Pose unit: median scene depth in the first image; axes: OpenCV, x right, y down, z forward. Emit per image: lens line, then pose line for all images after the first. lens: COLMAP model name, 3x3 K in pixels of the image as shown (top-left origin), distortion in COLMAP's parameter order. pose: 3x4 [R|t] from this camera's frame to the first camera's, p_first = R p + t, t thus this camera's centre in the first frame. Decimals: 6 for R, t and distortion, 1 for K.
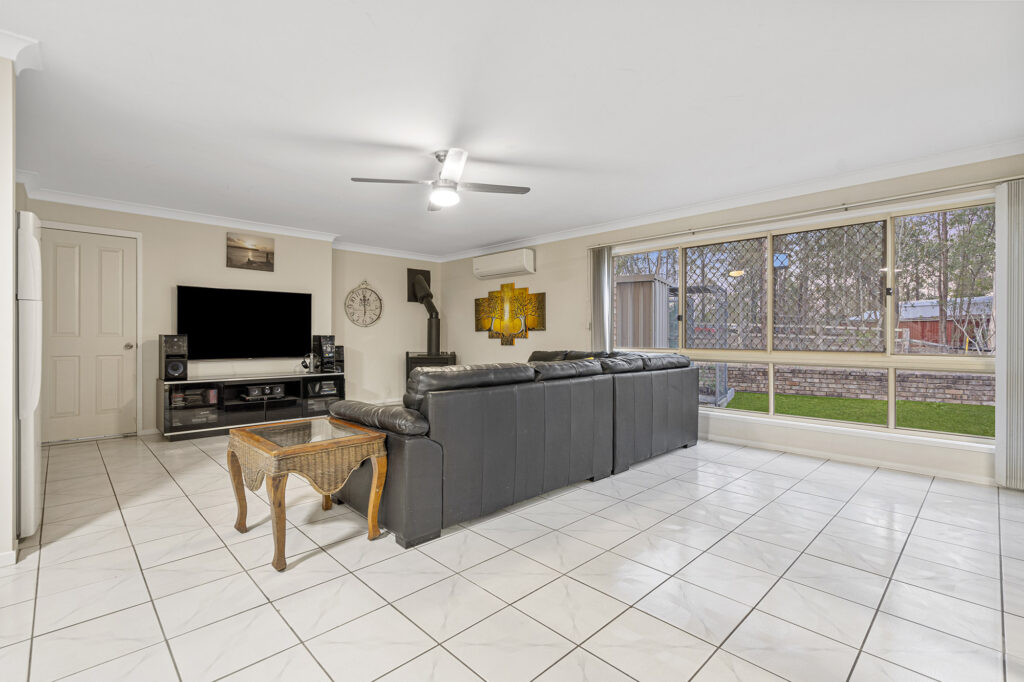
lens RADIAL K [[469.6, 0, 506.8], [0, 469.6, 335.1], [0, 0, 1]] dist [-0.000508, -0.000110]
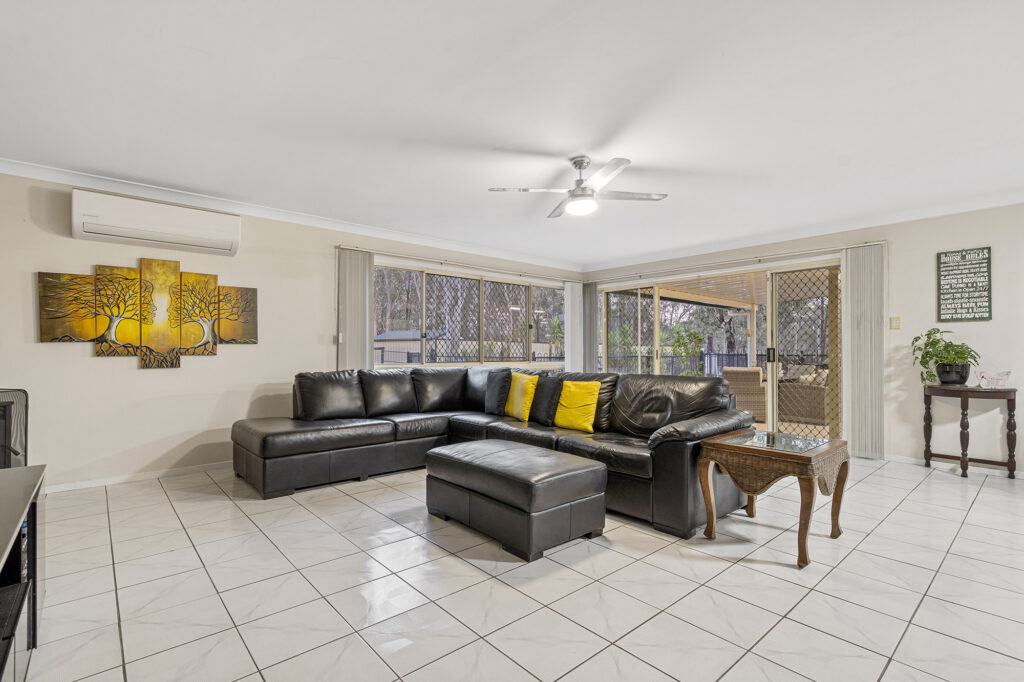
lens RADIAL K [[469.6, 0, 505.4], [0, 469.6, 349.7], [0, 0, 1]] dist [-0.000508, -0.000110]
pose [[0.049516, 0.000674, 0.998773, -0.541430], [-0.006003, 0.999982, -0.000377, -0.002618], [-0.998755, -0.005977, 0.049519, 0.548554]]
